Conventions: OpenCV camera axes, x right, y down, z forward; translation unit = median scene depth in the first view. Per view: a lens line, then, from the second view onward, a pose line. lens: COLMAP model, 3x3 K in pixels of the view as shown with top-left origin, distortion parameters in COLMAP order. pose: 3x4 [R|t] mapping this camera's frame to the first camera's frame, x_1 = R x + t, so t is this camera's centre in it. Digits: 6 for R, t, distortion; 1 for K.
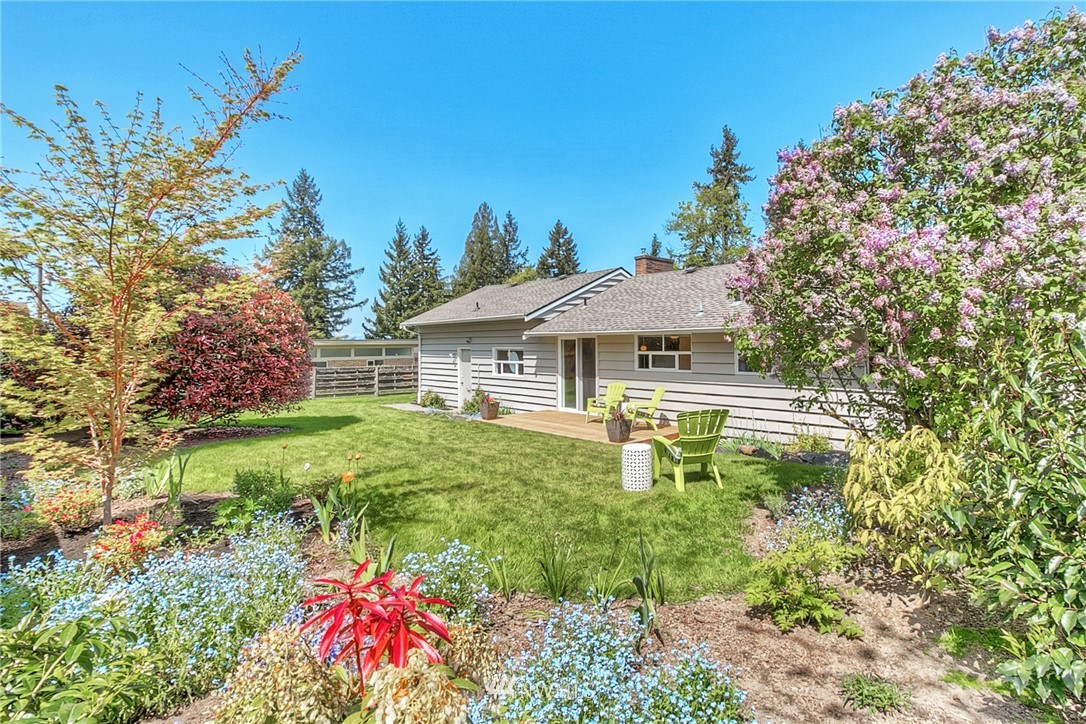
lens RADIAL K [[498.3, 0, 542.6], [0, 498.3, 366.0], [0, 0, 1]] dist [-0.007364, 0.001135]
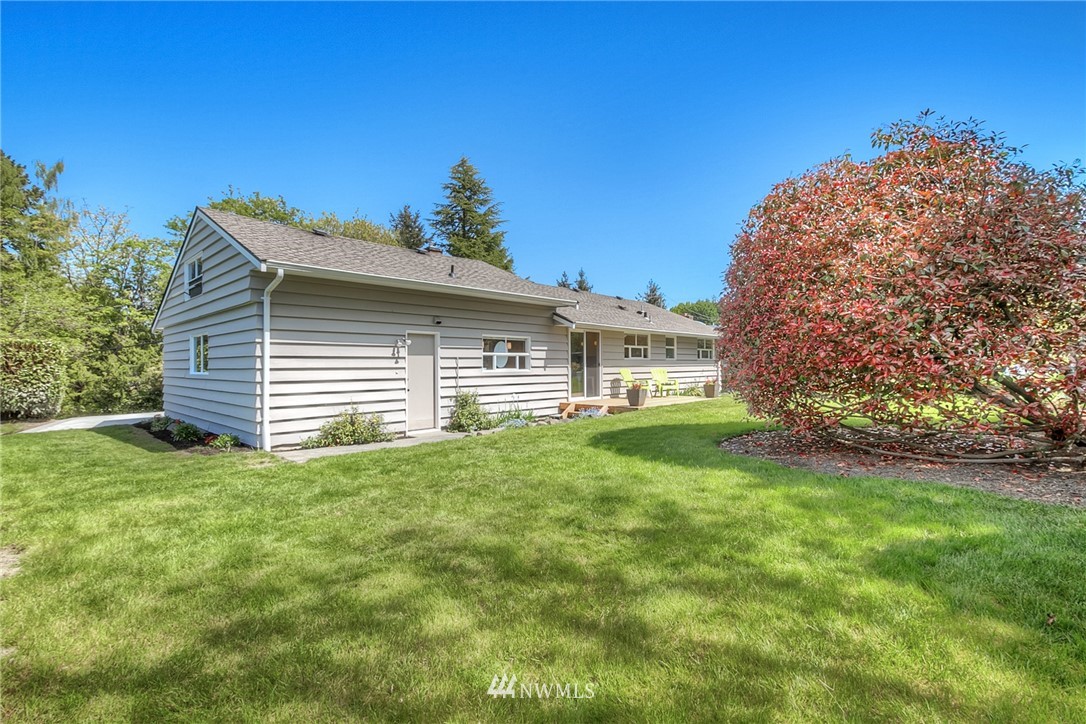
lens RADIAL K [[498.3, 0, 542.8], [0, 498.3, 362.2], [0, 0, 1]] dist [-0.007364, 0.001135]
pose [[-0.062625, -0.043321, 0.997096, -0.937456], [-0.009845, 0.999036, 0.042787, -0.032181], [-0.997989, -0.007137, -0.062991, 1.058358]]
